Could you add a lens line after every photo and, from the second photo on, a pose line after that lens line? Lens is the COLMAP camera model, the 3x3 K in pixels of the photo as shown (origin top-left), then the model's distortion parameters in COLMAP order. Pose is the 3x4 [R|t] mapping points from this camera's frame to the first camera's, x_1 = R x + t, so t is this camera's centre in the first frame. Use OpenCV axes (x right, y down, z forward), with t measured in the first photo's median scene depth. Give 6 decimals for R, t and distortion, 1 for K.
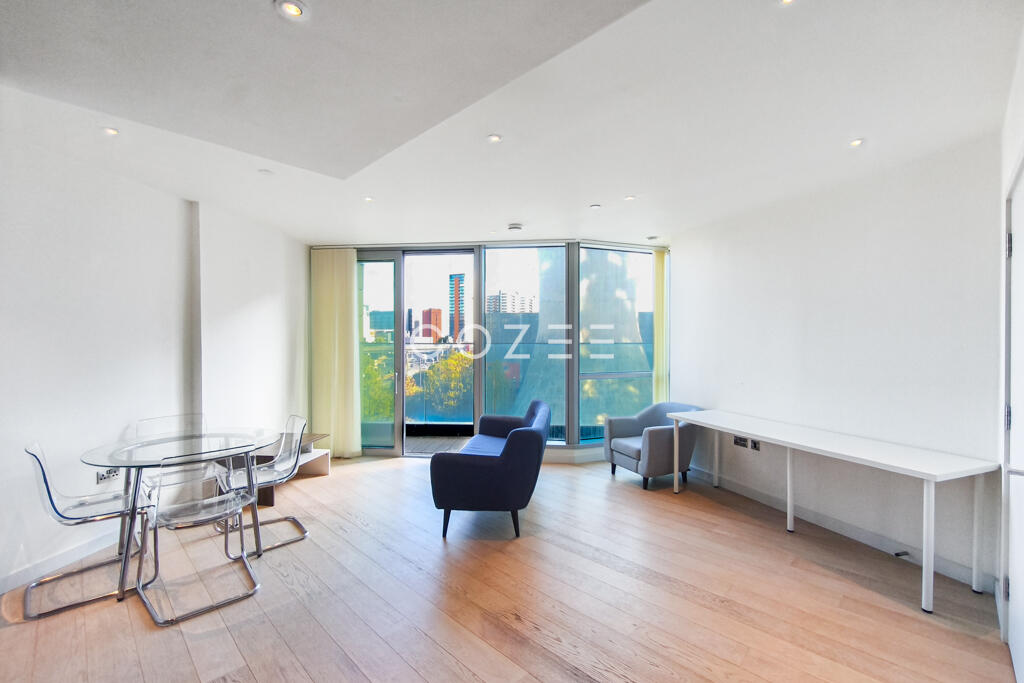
lens RADIAL K [[443.0, 0, 512.0], [0, 443.0, 341.5], [0, 0, 1]] dist [-0.000382, -0.000016]
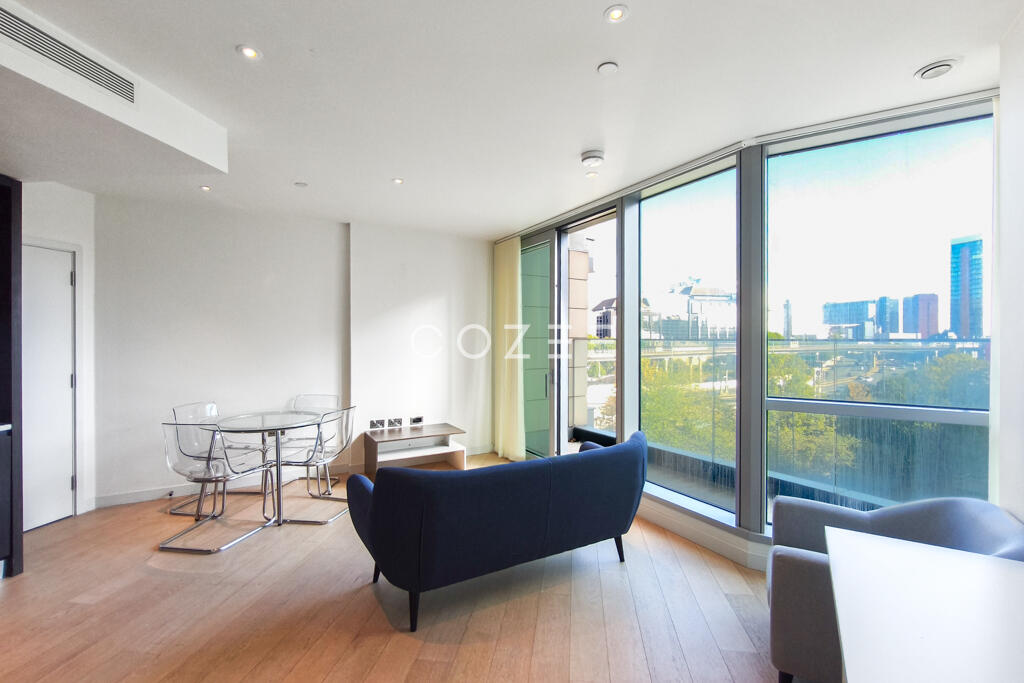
lens RADIAL K [[442.9, 0, 512.0], [0, 442.9, 341.5], [0, 0, 1]] dist [0.004951, 0.000436]
pose [[0.601778, 0.006172, -0.798639, 0.372821], [-0.000727, 0.999974, 0.007180, 0.004167], [0.798663, -0.003741, 0.601767, 0.428416]]
